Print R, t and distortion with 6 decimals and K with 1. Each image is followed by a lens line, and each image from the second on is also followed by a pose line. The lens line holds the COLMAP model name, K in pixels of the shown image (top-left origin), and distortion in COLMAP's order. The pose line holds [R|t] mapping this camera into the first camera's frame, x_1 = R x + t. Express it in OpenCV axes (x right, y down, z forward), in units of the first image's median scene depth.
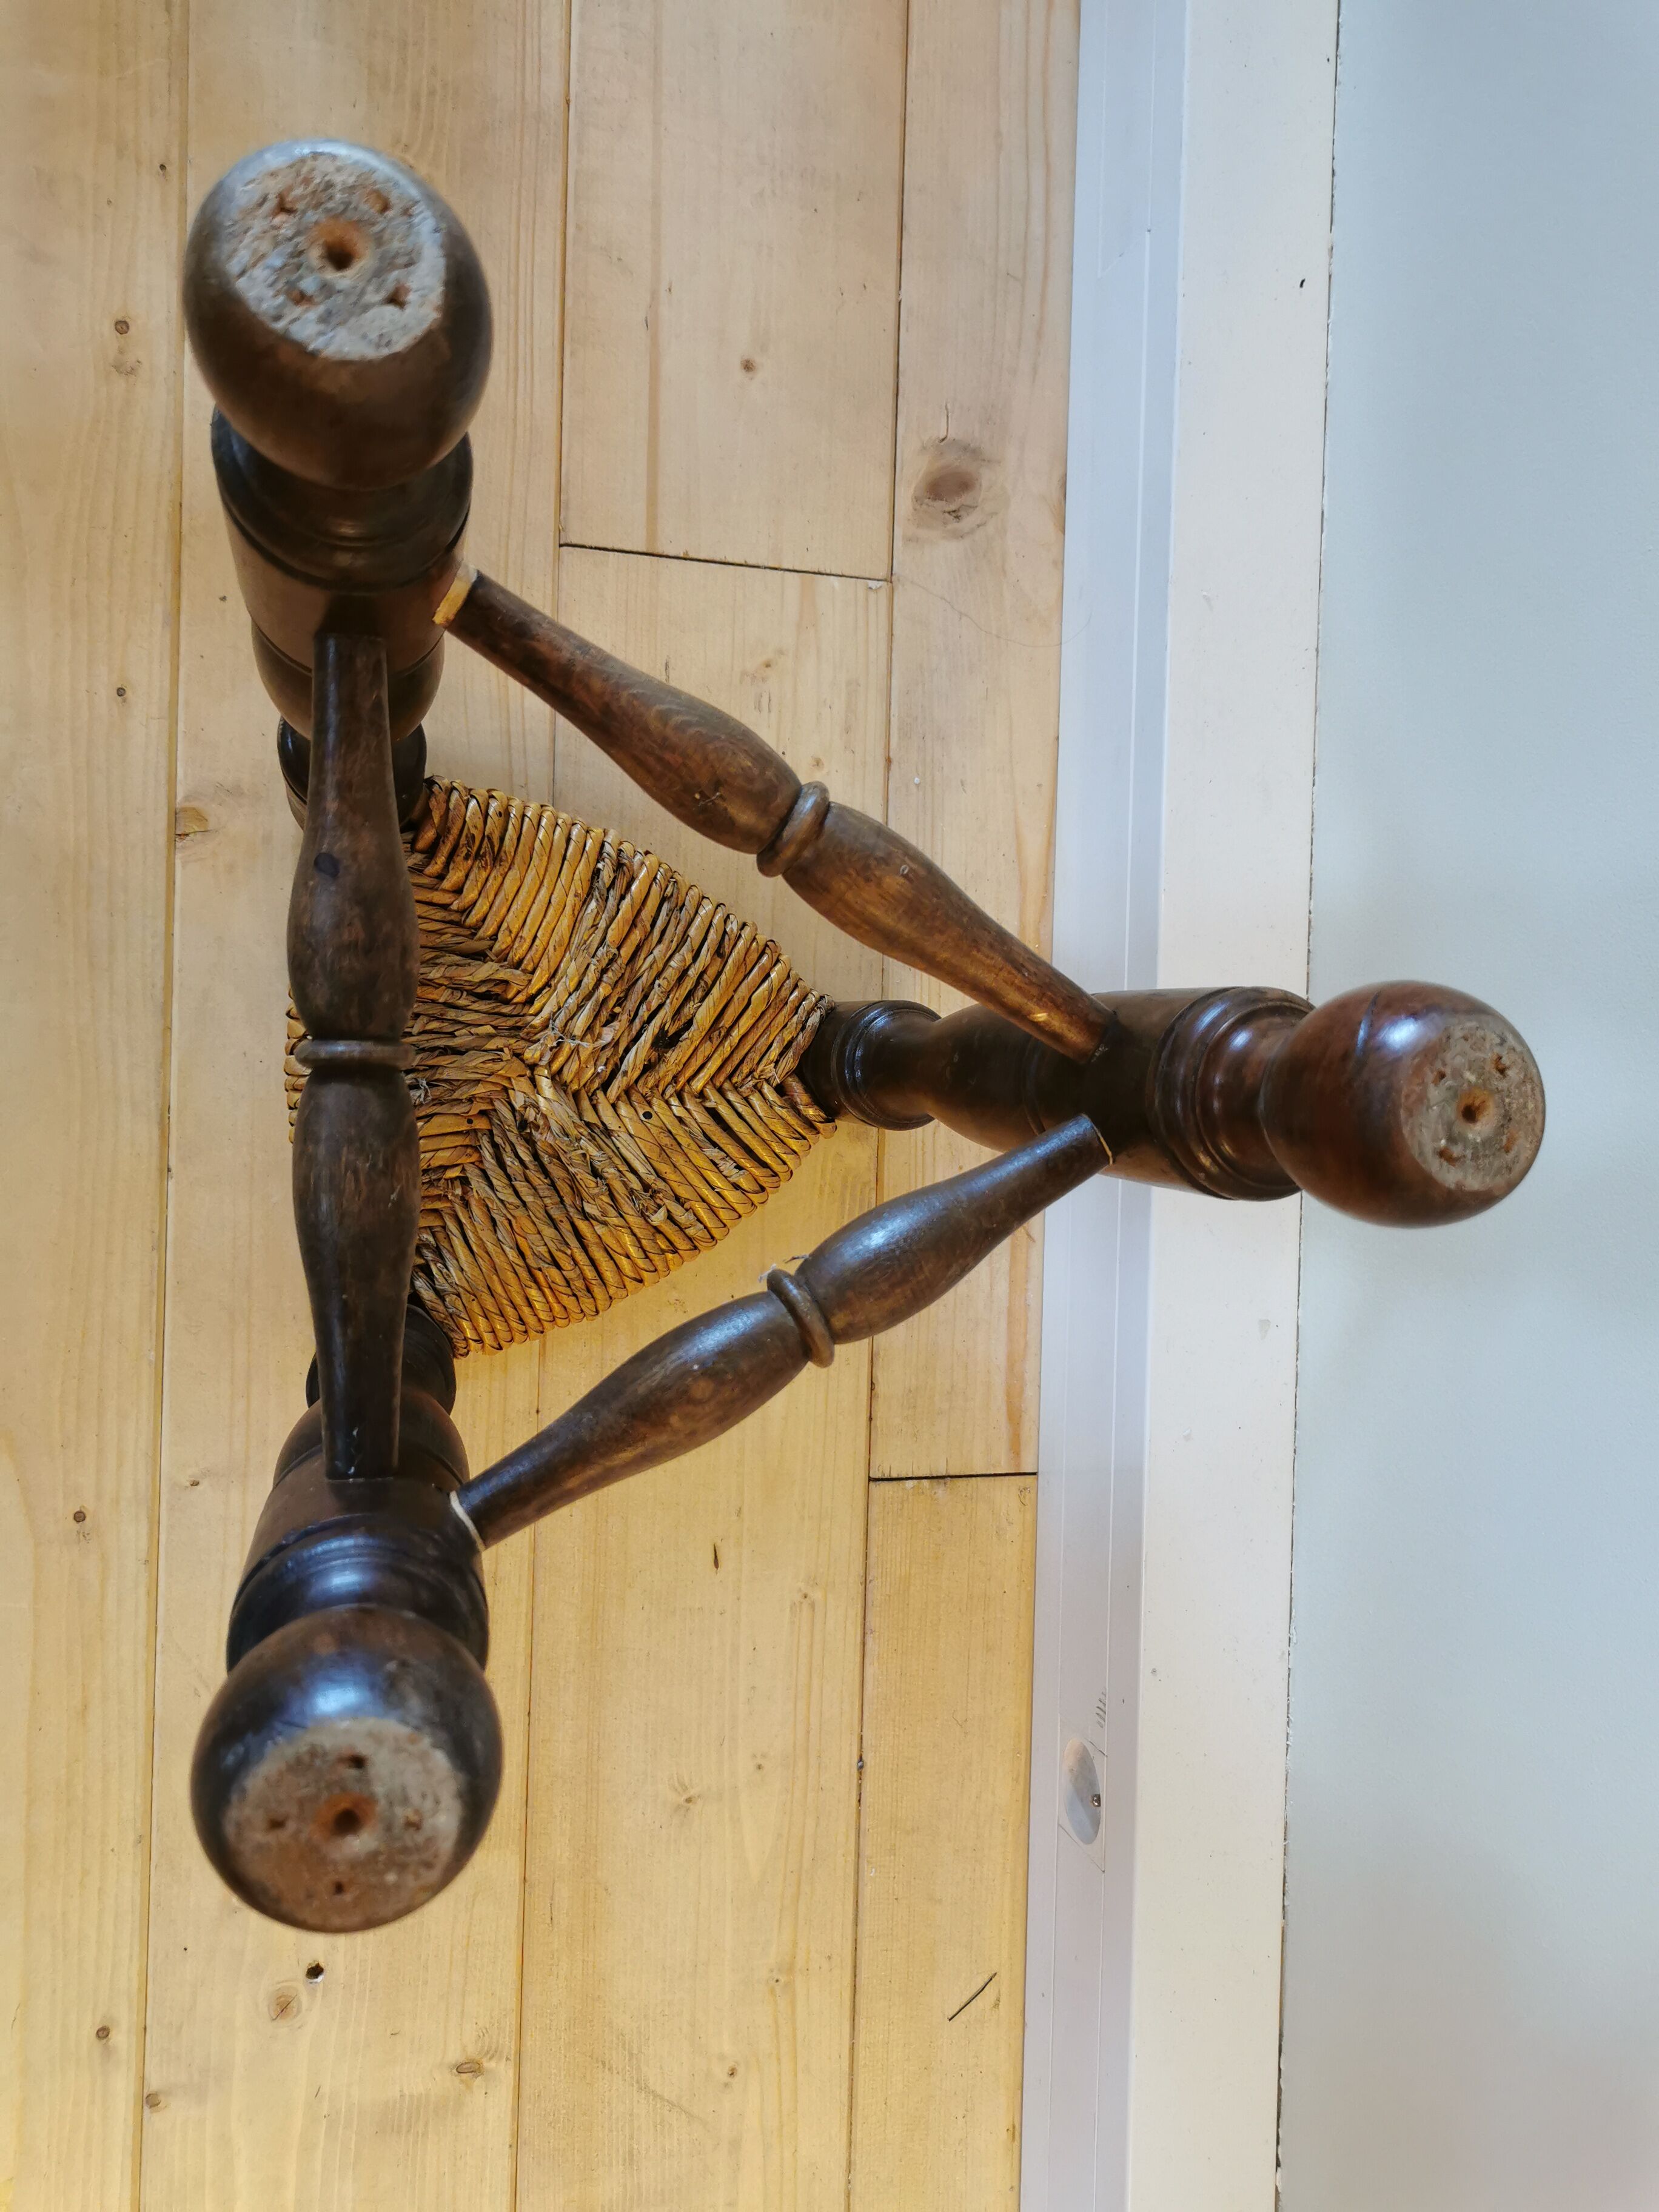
lens RADIAL K [[1778.0, 0, 834.3], [0, 1778.0, 1106.9], [0, 0, 1]] dist [0.012066, -0.003312]
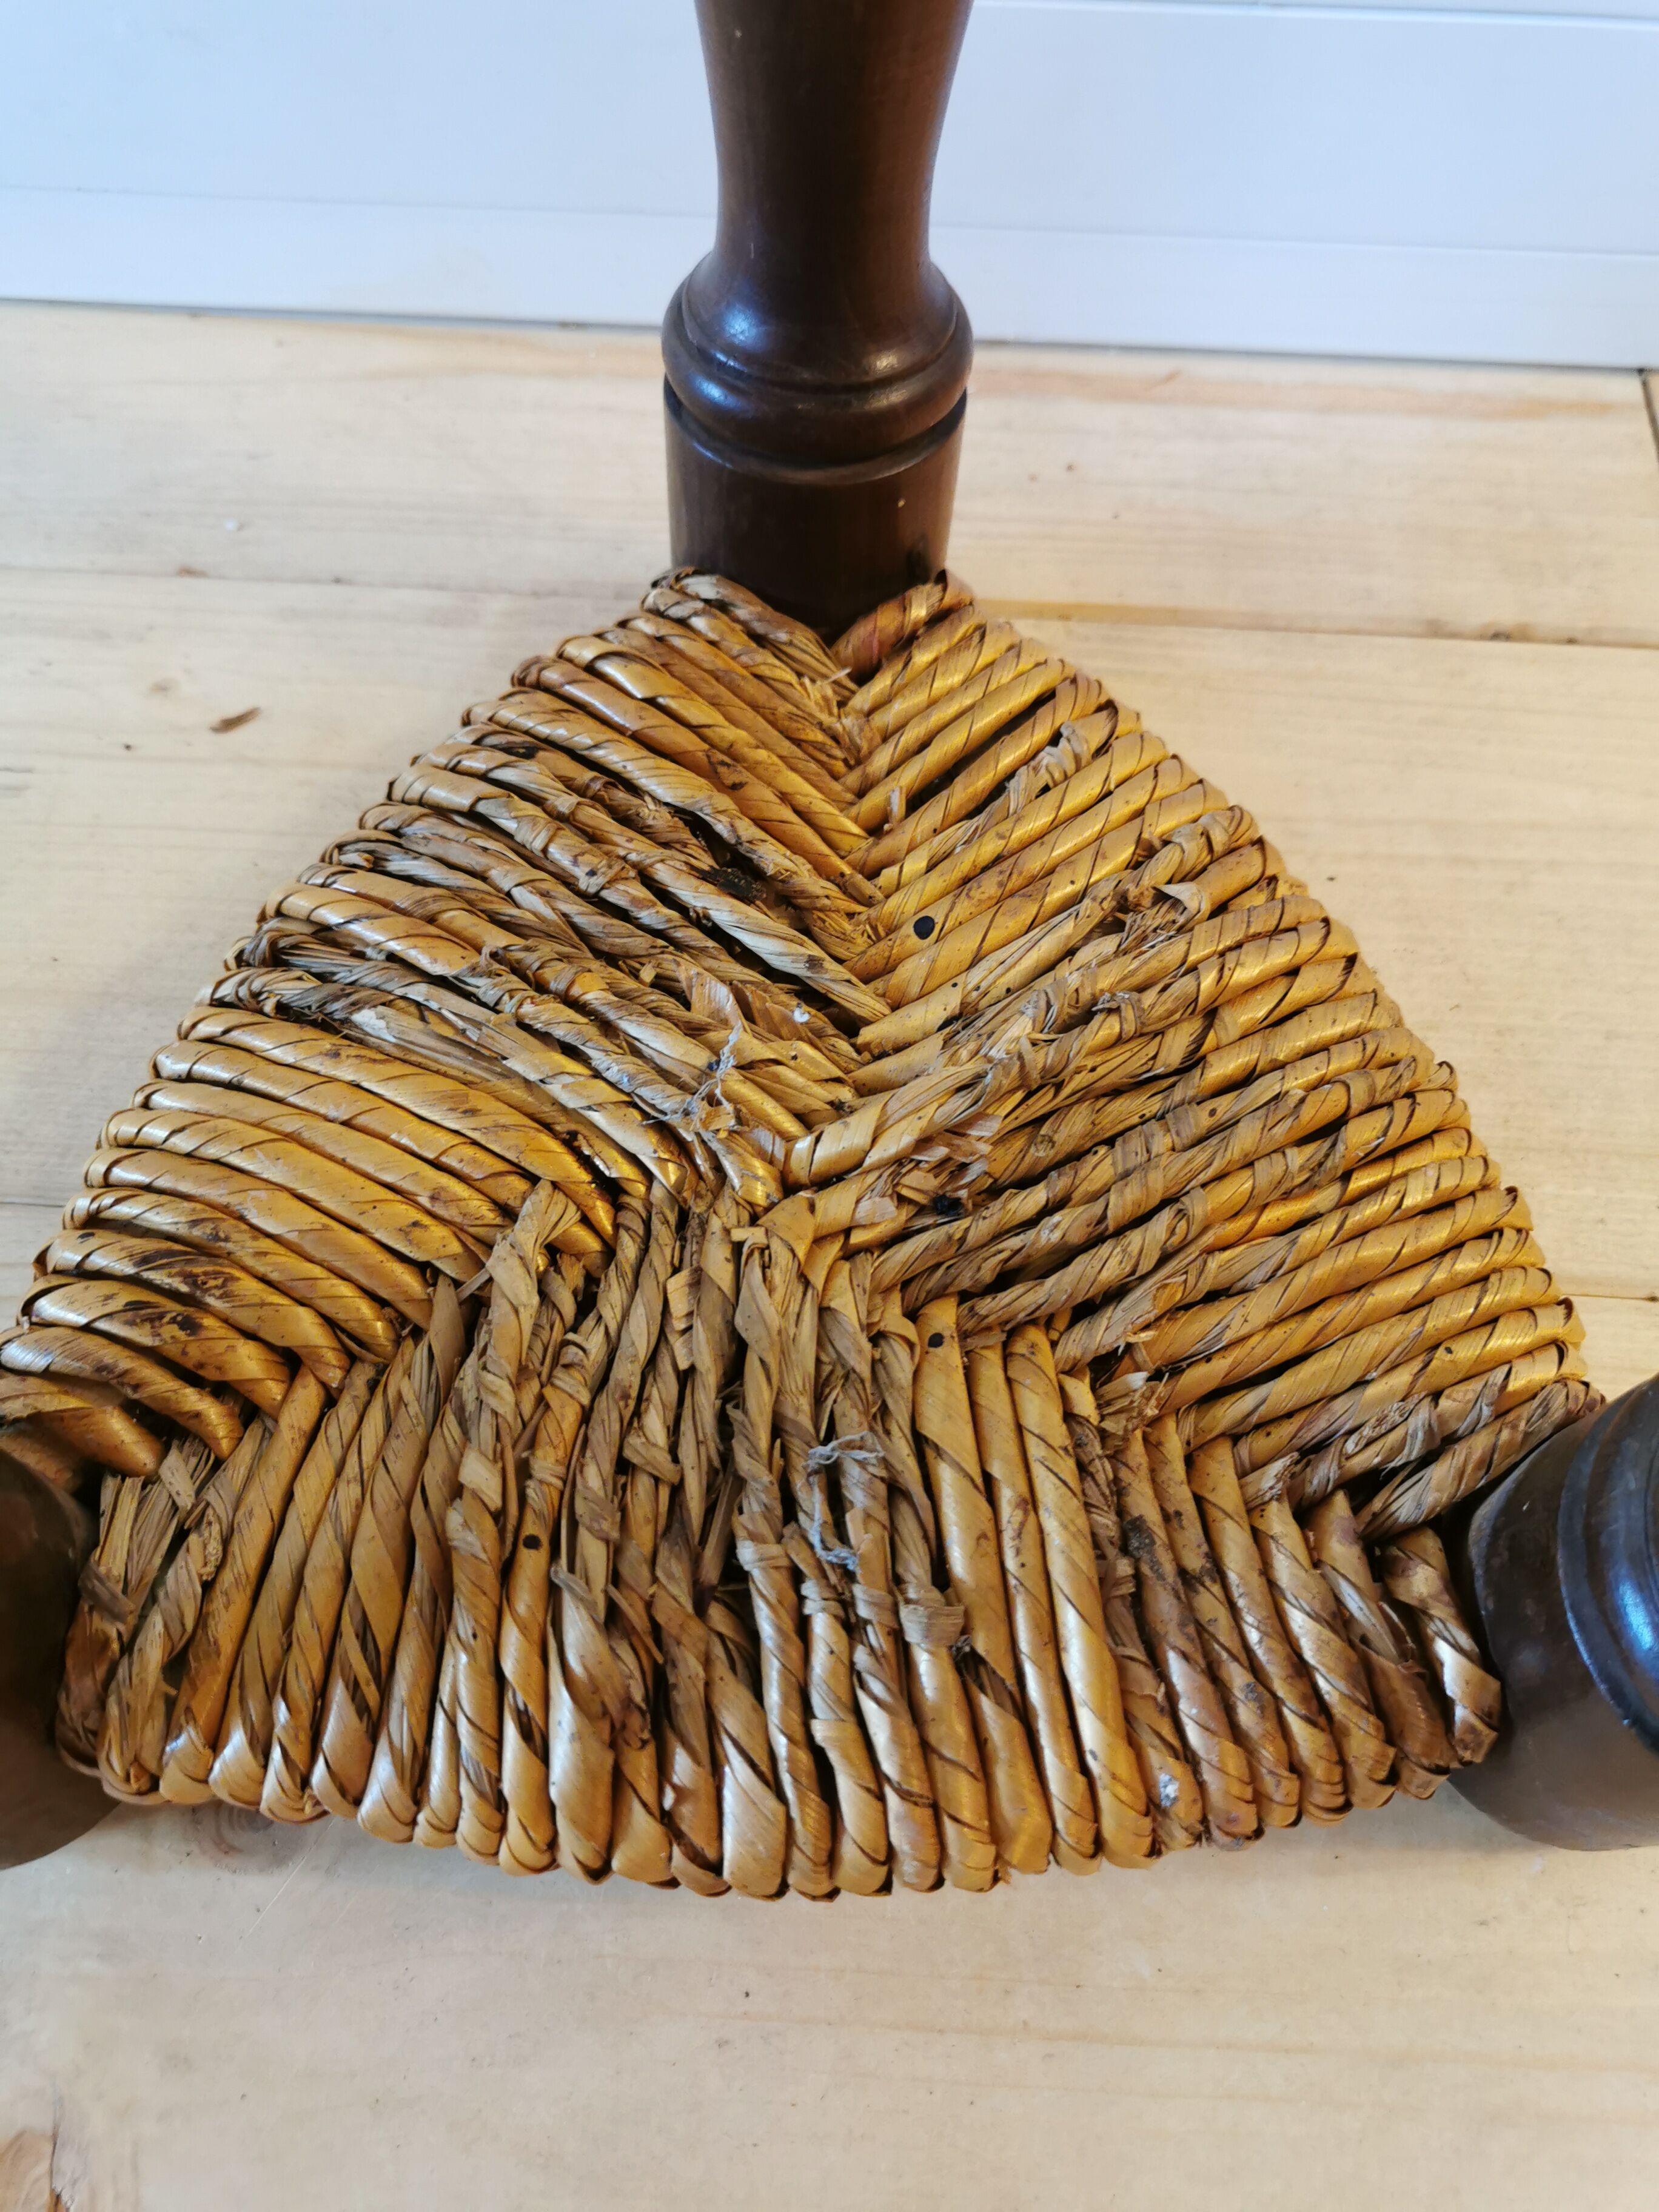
lens RADIAL K [[1778.0, 0, 813.0], [0, 1778.0, 1119.8], [0, 0, 1]] dist [0.012066, -0.003312]
pose [[0.029722, -0.984431, 0.173239, -0.220568], [0.998998, 0.023454, -0.038118, -0.003811], [0.033461, 0.174198, 0.984142, 0.638029]]
